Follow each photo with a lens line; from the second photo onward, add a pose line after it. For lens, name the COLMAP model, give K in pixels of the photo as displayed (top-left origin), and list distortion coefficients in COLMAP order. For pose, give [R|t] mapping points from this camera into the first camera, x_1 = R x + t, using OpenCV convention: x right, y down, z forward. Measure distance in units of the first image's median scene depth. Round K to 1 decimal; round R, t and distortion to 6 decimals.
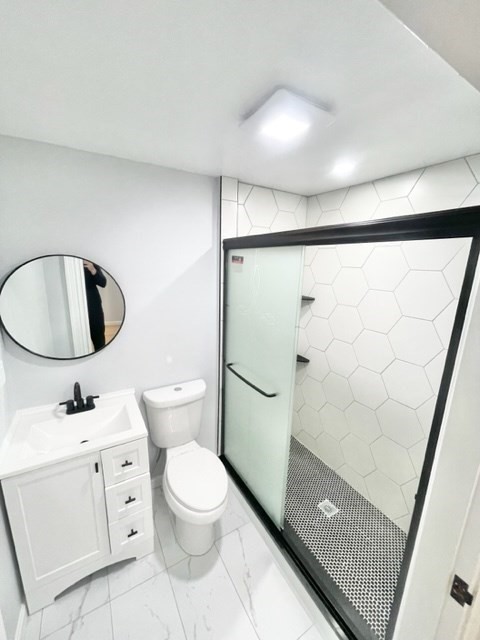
lens RADIAL K [[256.9, 0, 237.3], [0, 256.9, 320.6], [0, 0, 1]] dist [-0.006755, 0.000839]
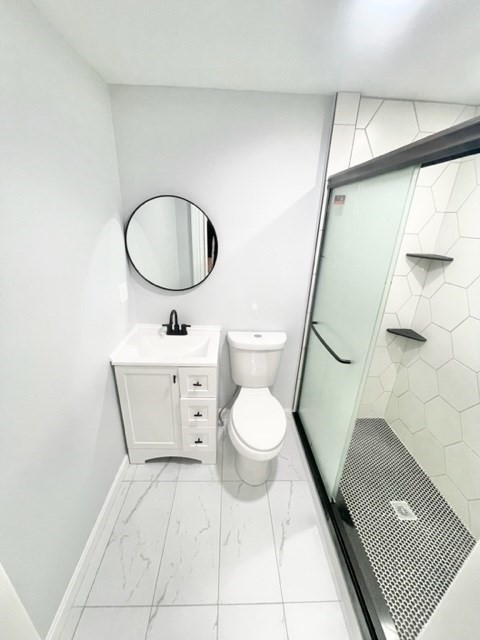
lens RADIAL K [[256.9, 0, 238.6], [0, 256.9, 320.9], [0, 0, 1]] dist [-0.006755, 0.000839]
pose [[0.877590, 0.183244, -0.443010, 0.155145], [-0.118117, 0.978228, 0.170641, 0.044929], [0.464634, -0.097426, 0.880127, 0.071570]]
